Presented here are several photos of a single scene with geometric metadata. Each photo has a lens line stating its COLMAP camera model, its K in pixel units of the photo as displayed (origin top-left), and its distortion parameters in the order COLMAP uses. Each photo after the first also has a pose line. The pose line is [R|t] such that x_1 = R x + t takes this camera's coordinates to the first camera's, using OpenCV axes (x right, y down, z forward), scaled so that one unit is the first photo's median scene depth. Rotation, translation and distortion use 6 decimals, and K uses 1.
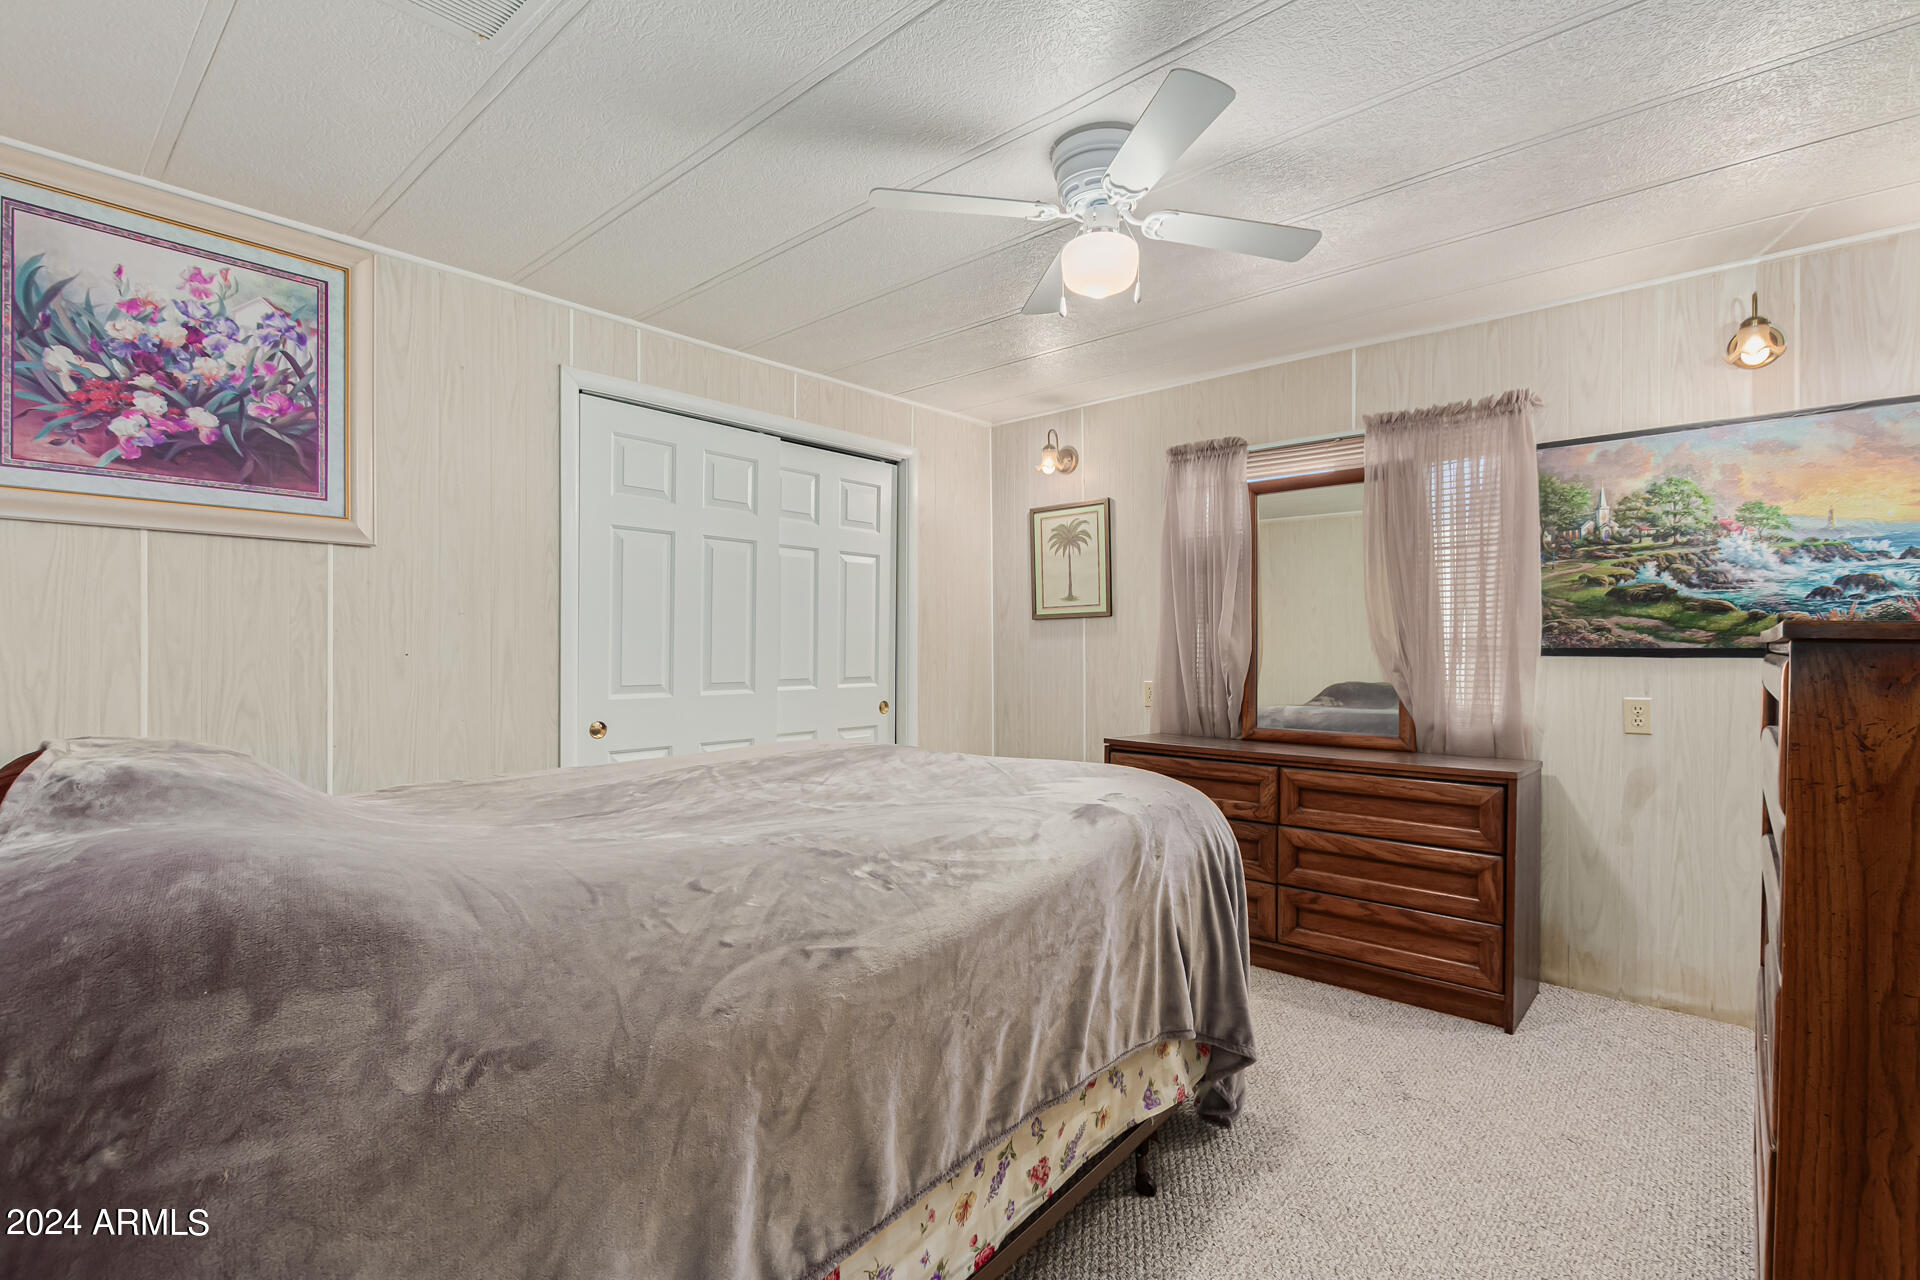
lens RADIAL K [[879.8, 0, 972.7], [0, 879.8, 647.3], [0, 0, 1]] dist [0.004832, -0.000946]
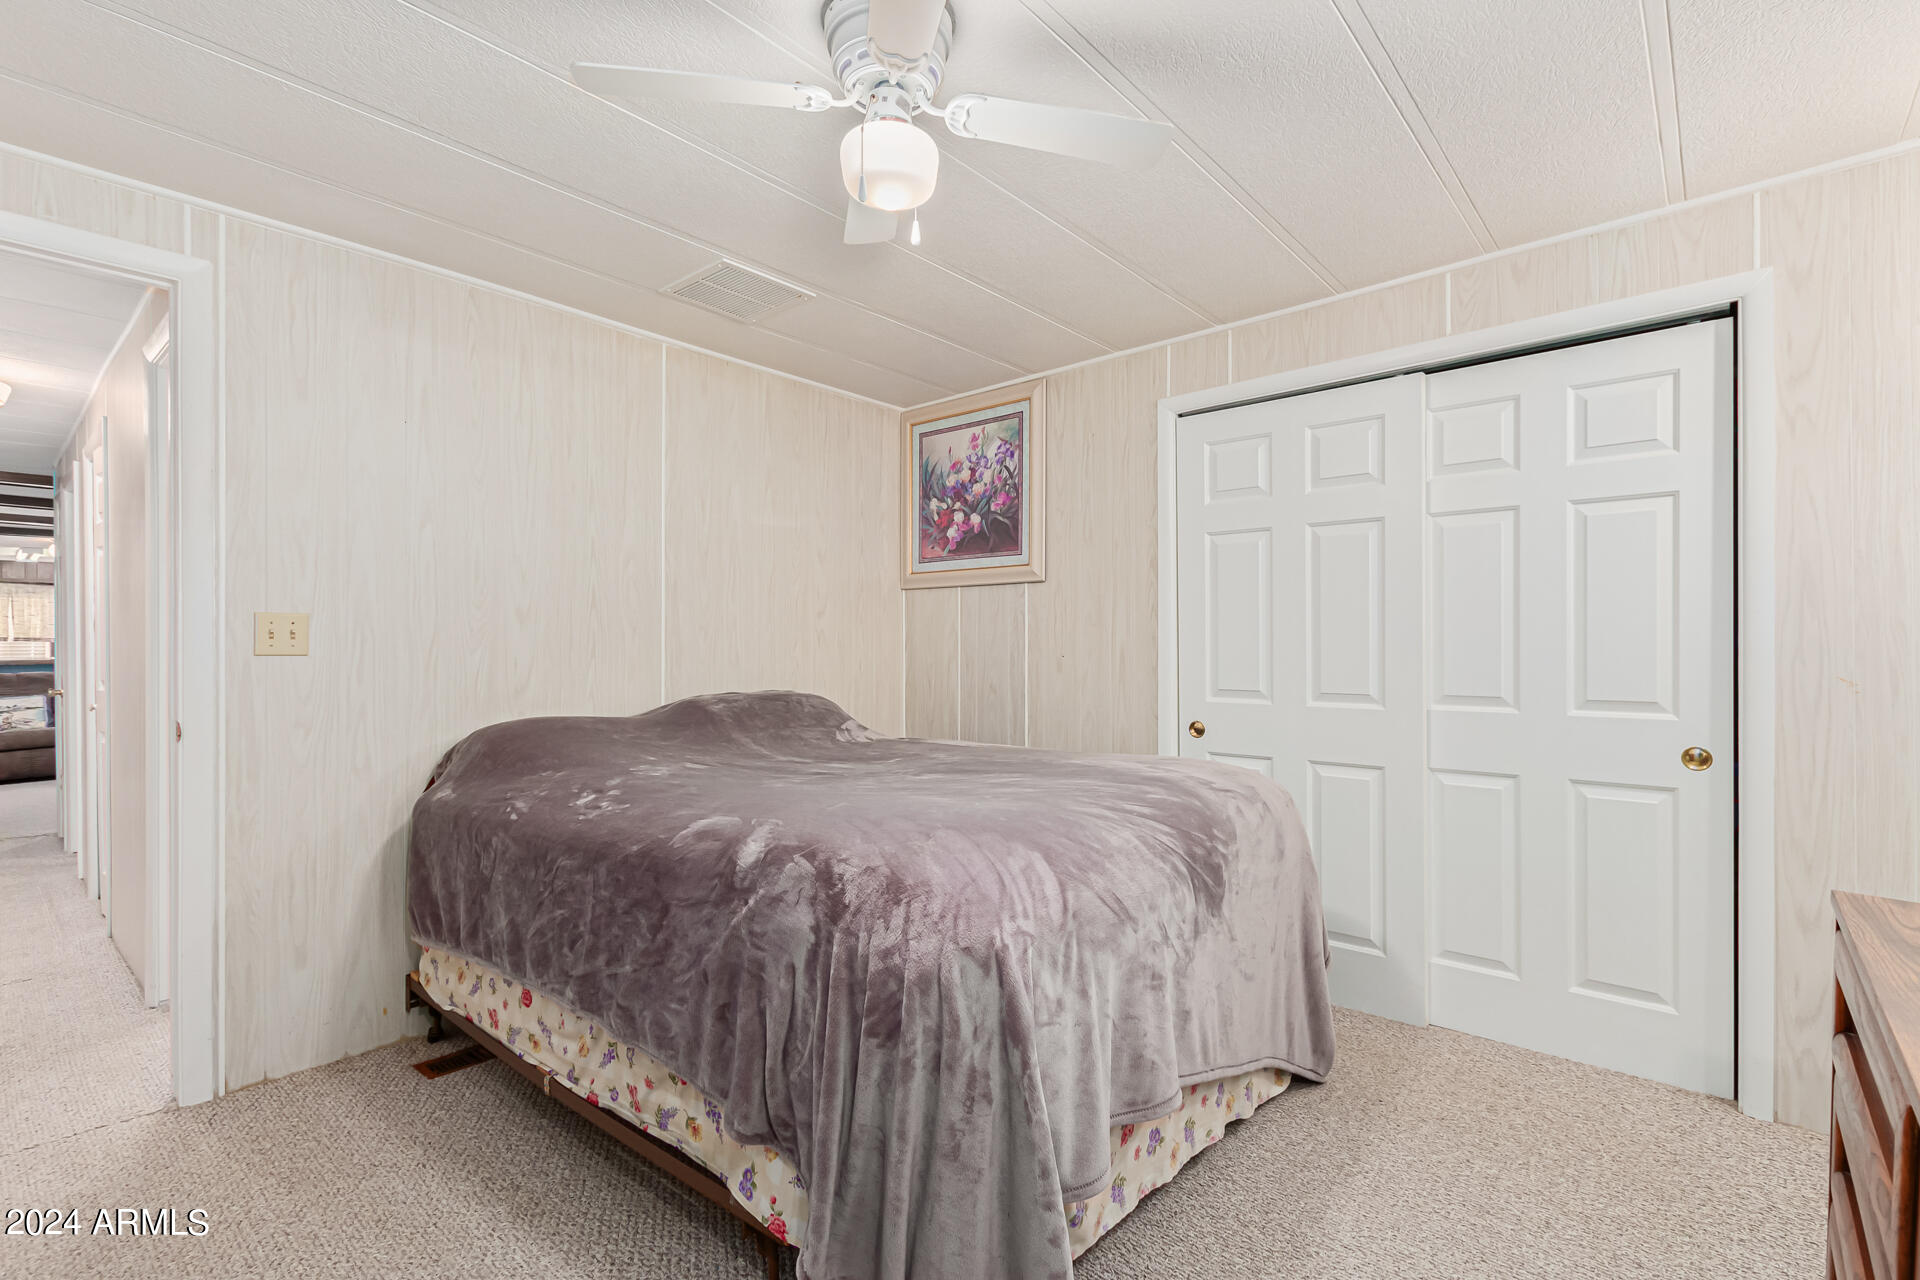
lens RADIAL K [[879.8, 0, 967.9], [0, 879.8, 650.9], [0, 0, 1]] dist [0.004832, -0.000946]
pose [[-0.002513, 0.002390, -0.999994, 0.833041], [-0.001192, 0.999996, 0.002393, -0.003988], [0.999996, 0.001198, -0.002510, 0.960503]]
